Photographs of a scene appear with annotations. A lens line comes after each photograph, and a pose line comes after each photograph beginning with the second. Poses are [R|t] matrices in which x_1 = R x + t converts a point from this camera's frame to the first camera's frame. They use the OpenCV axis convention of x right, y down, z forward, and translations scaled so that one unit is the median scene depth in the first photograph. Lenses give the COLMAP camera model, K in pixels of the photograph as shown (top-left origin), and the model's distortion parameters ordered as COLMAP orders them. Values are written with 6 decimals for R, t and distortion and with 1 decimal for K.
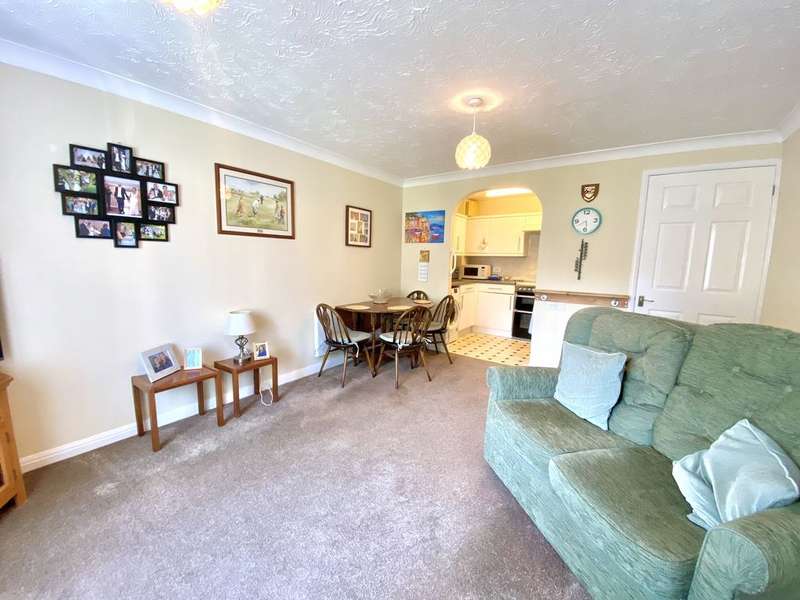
lens RADIAL K [[335.2, 0, 396.7], [0, 335.2, 301.4], [0, 0, 1]] dist [-0.000400, -0.000840]
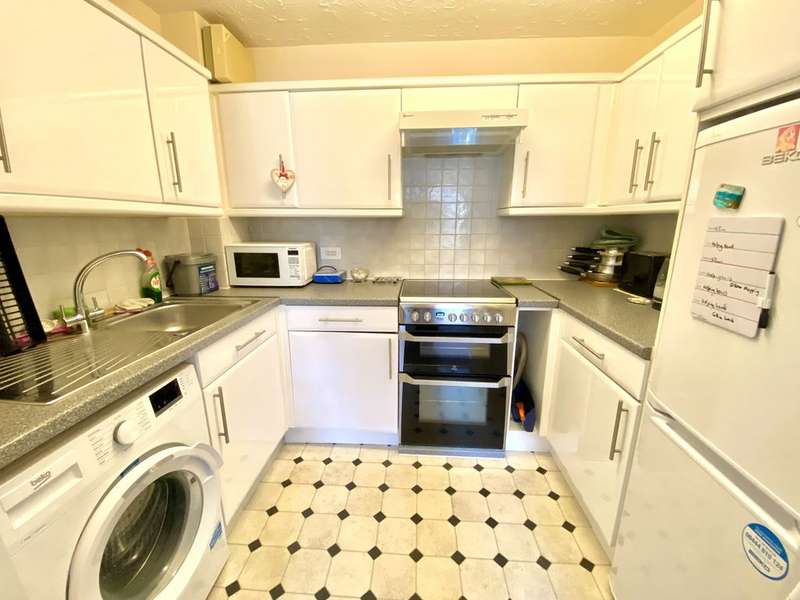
lens RADIAL K [[335.2, 0, 407.5], [0, 335.2, 302.8], [0, 0, 1]] dist [-0.000400, -0.000840]
pose [[0.844869, -0.148731, 0.513883, 0.522223], [0.086237, 0.985878, 0.143557, -0.265618], [-0.527977, -0.076971, 0.845763, 1.941710]]
